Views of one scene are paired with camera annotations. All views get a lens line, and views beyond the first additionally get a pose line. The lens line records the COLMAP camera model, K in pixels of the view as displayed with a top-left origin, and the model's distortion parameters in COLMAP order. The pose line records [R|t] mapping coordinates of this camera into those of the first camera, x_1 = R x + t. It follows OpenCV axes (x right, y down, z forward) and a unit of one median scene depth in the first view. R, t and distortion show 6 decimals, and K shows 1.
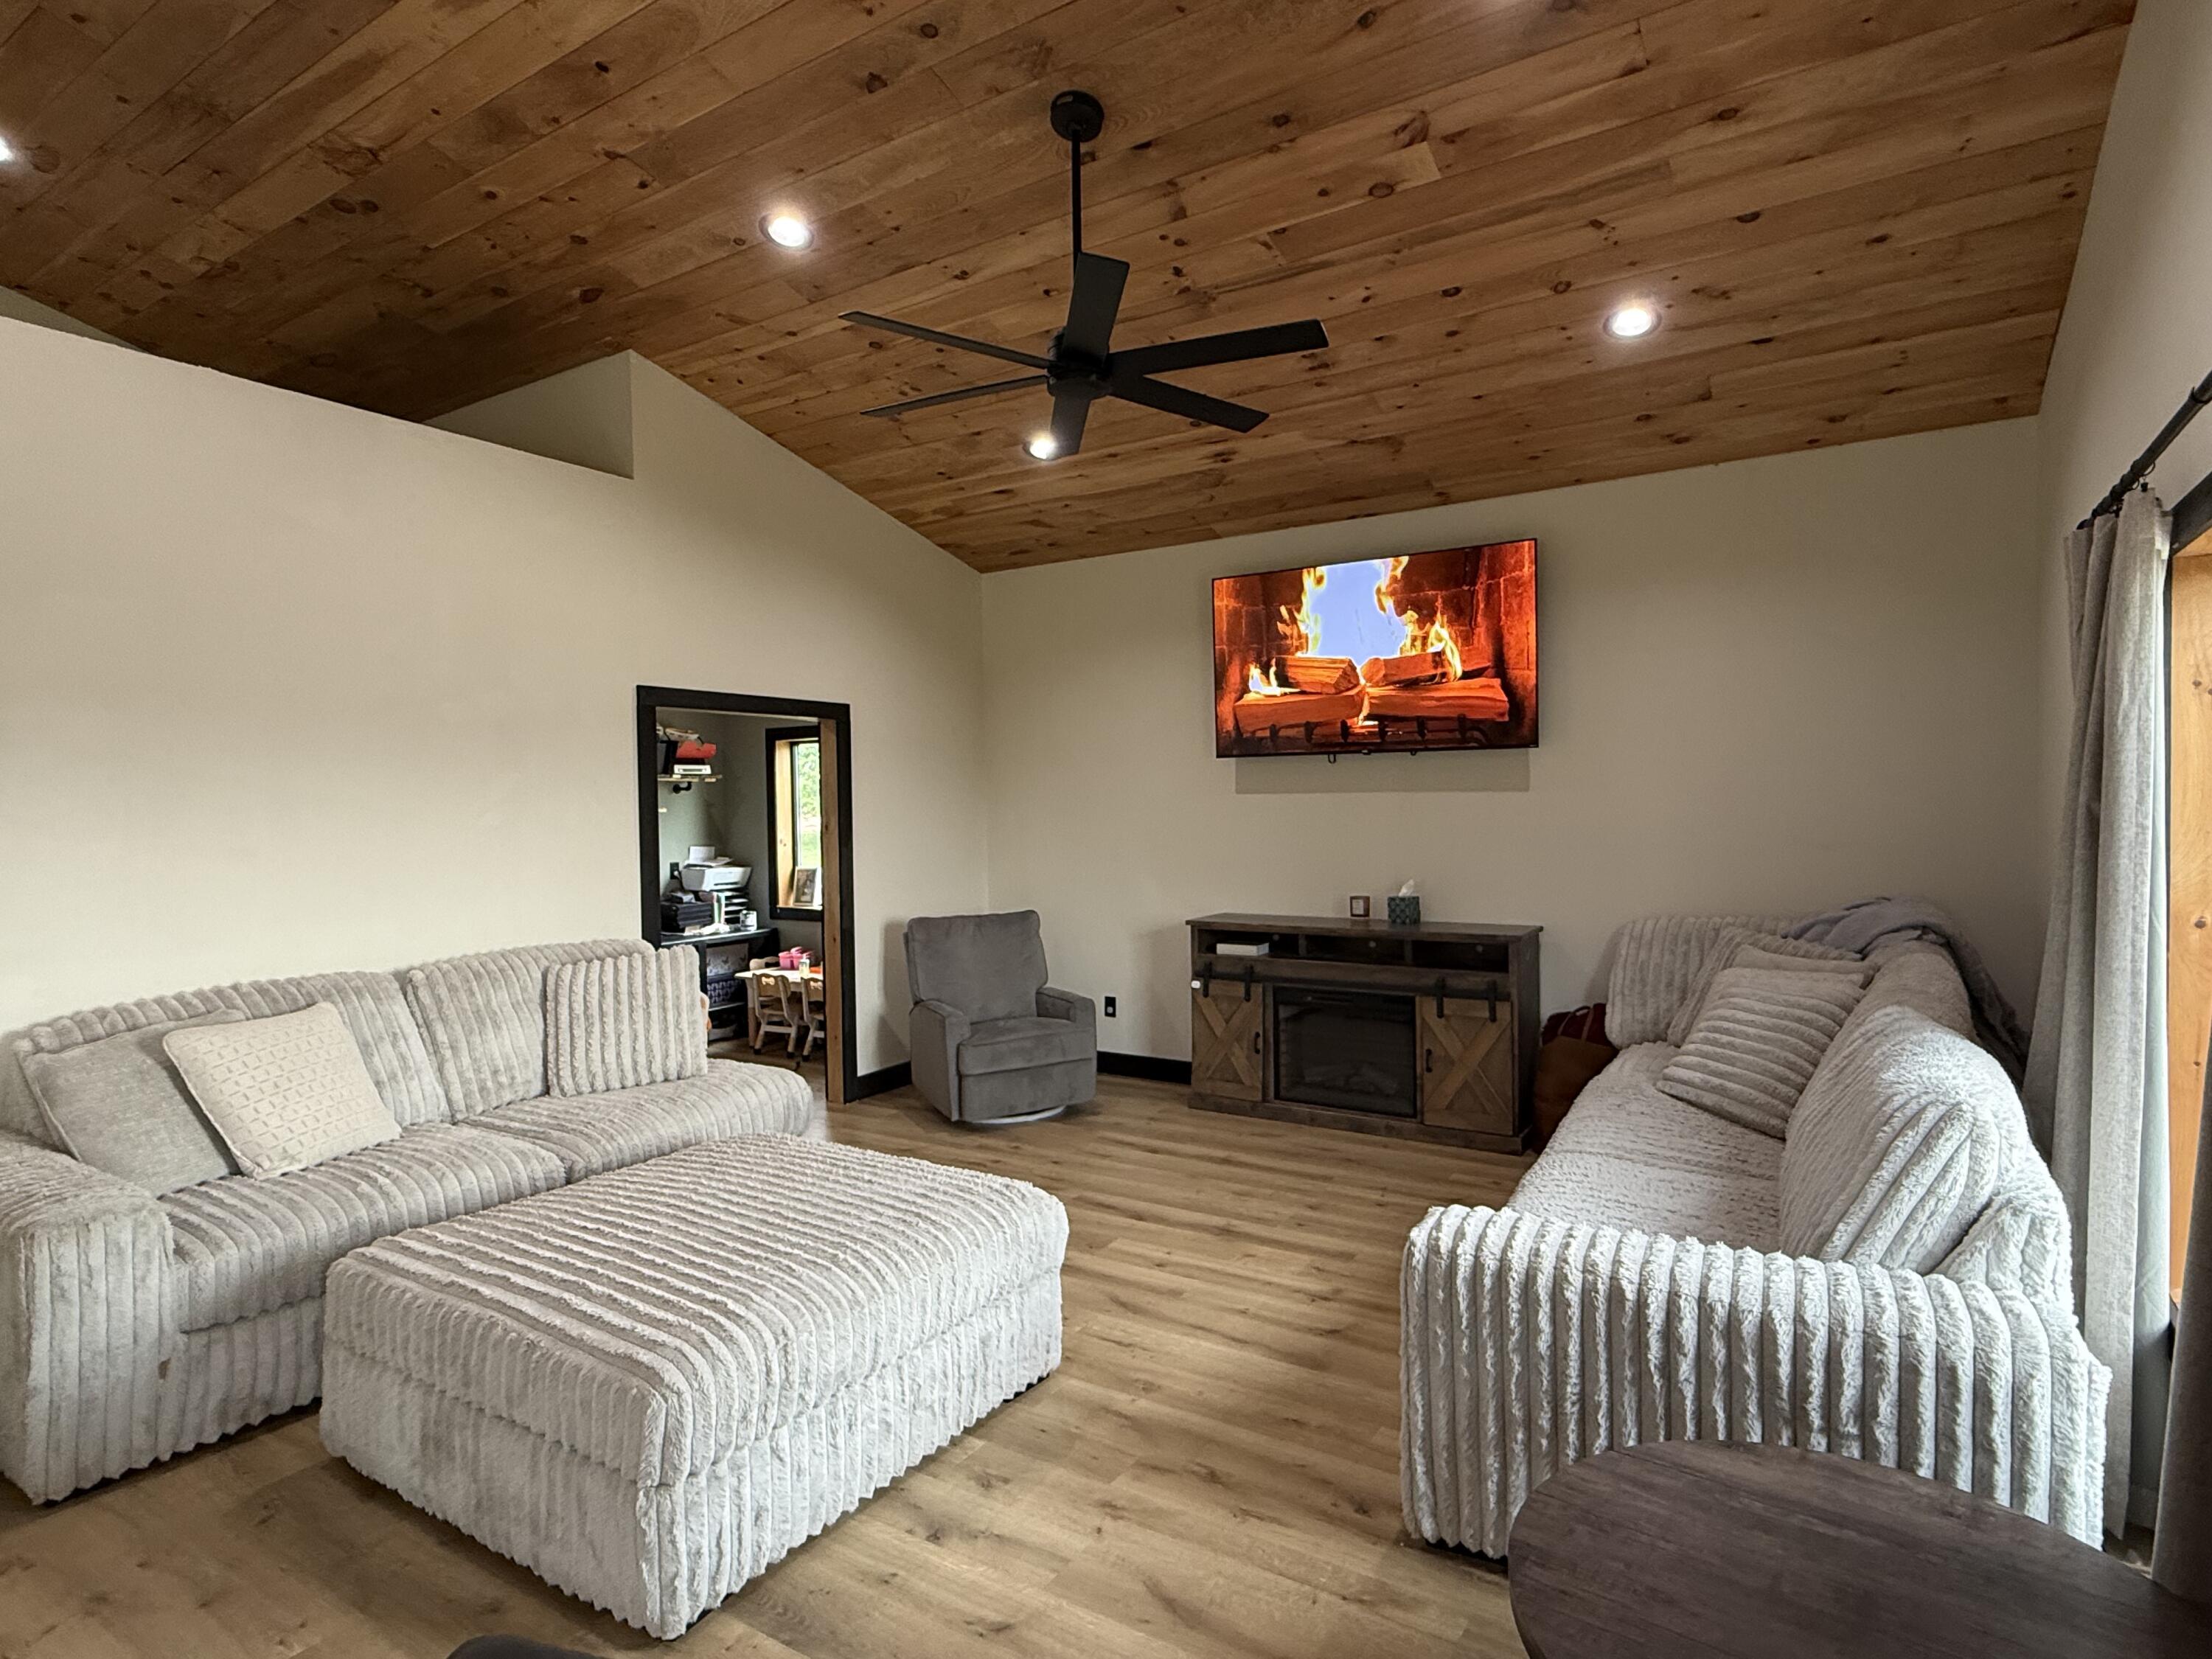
lens RADIAL K [[1163.6, 0, 1106.8], [0, 1163.6, 833.5], [0, 0, 1]] dist [-0.001525, 0.000233]
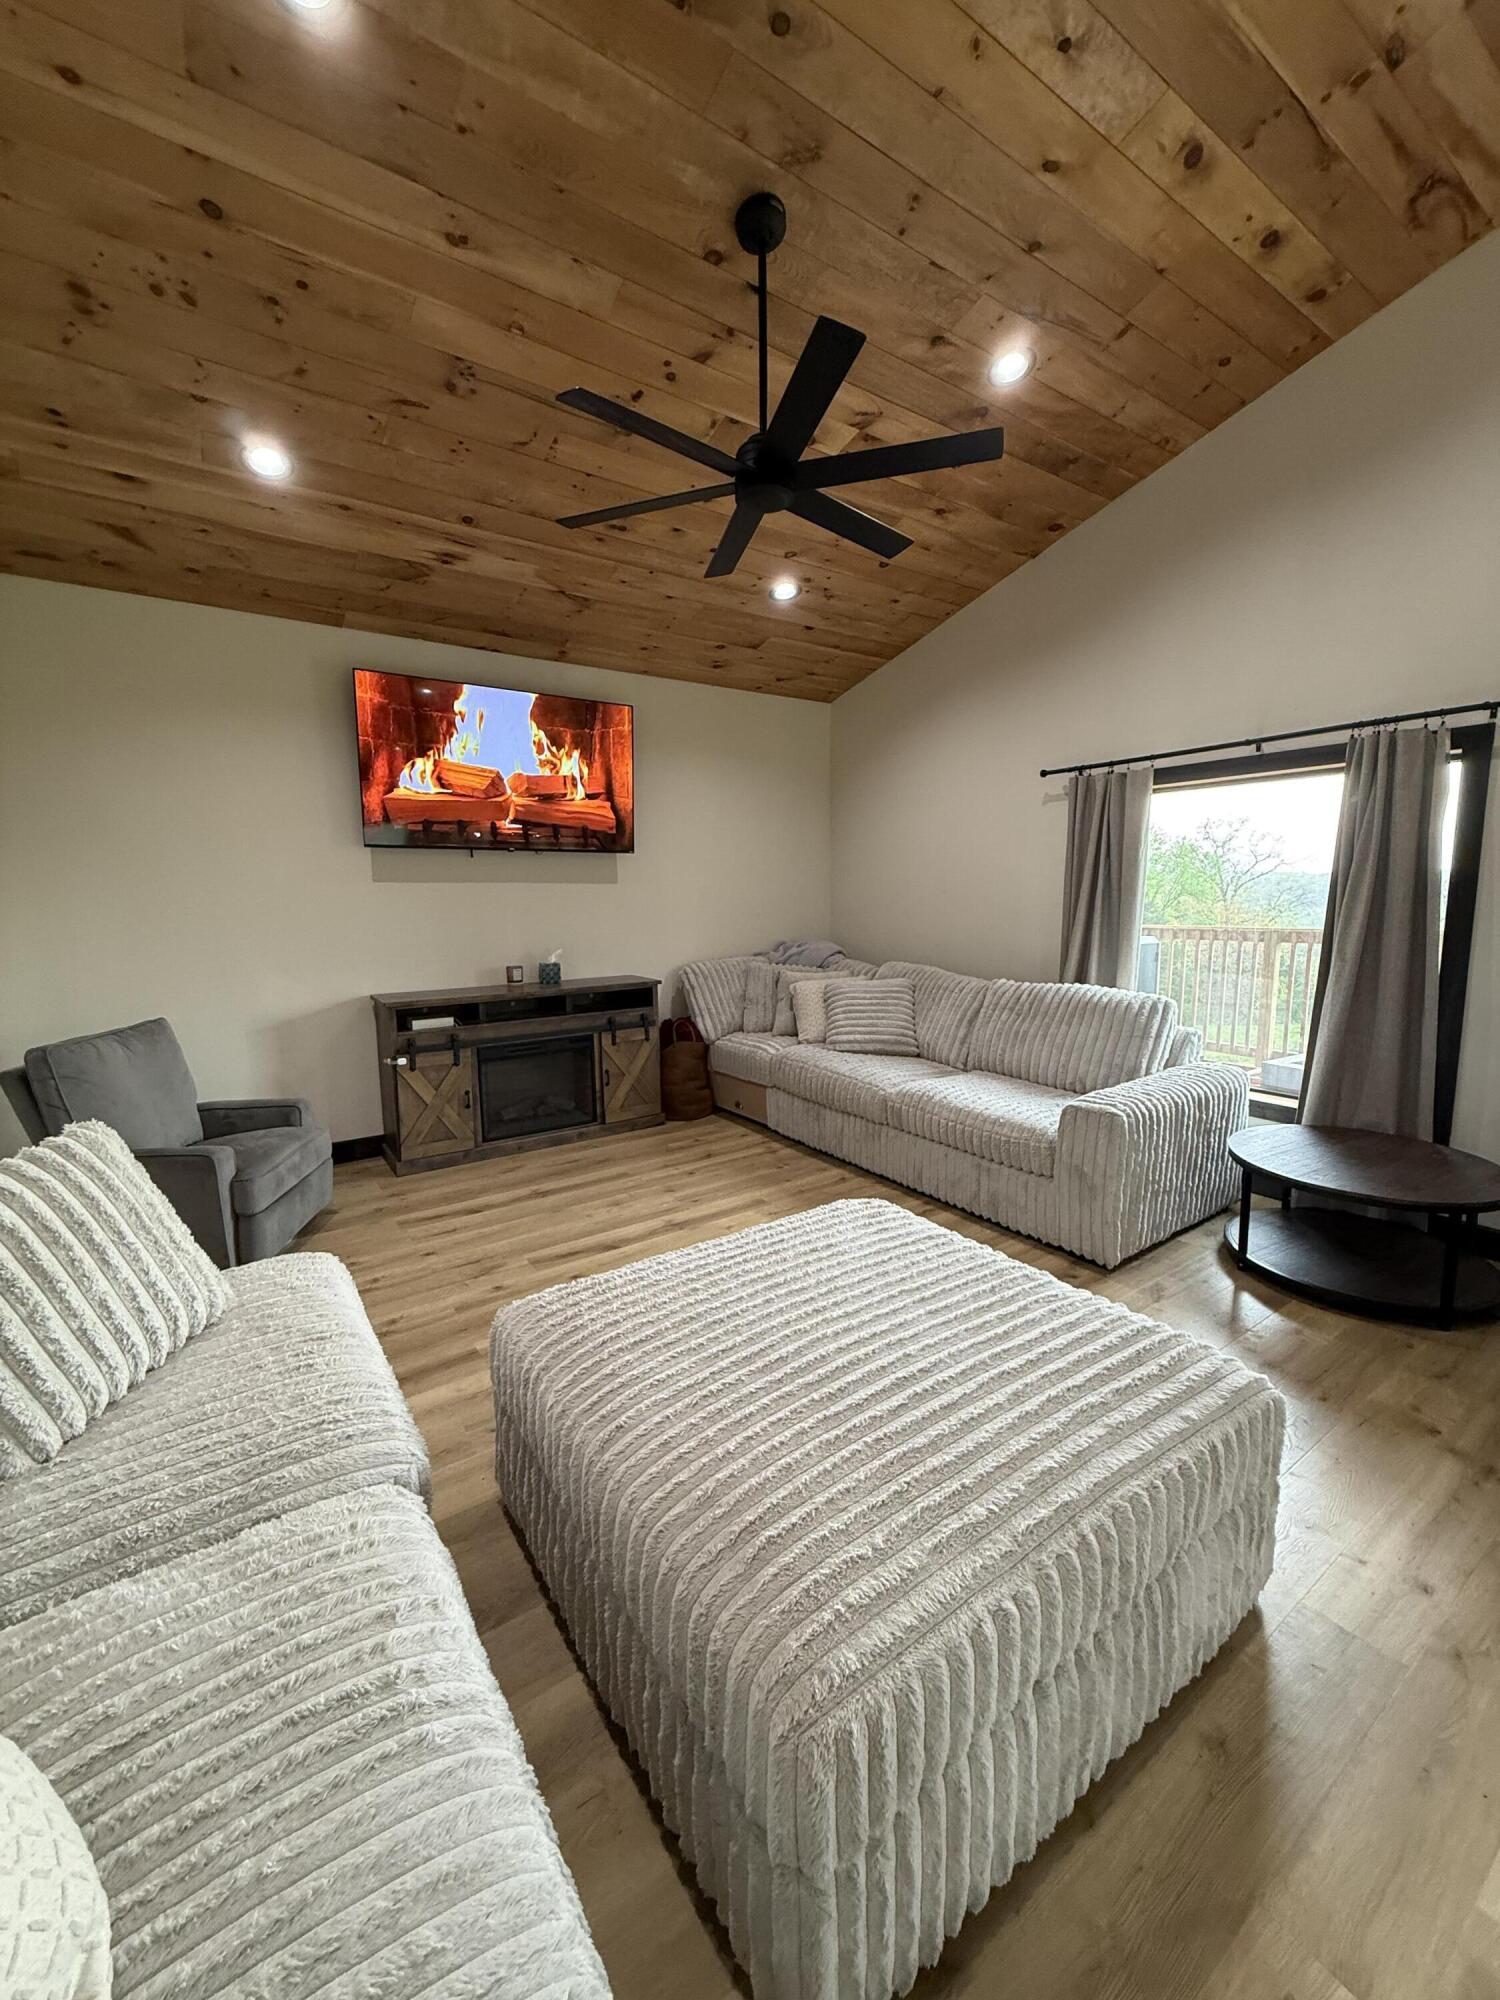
lens RADIAL K [[794.5, 0, 739.3], [0, 794.5, 997.3], [0, 0, 1]] dist [-0.000153, 0.000554]
pose [[0.398298, -0.112080, 0.910383, -0.489120], [0.028906, 0.993547, 0.109672, 0.000451], [-0.916801, -0.017367, 0.398967, 0.457450]]
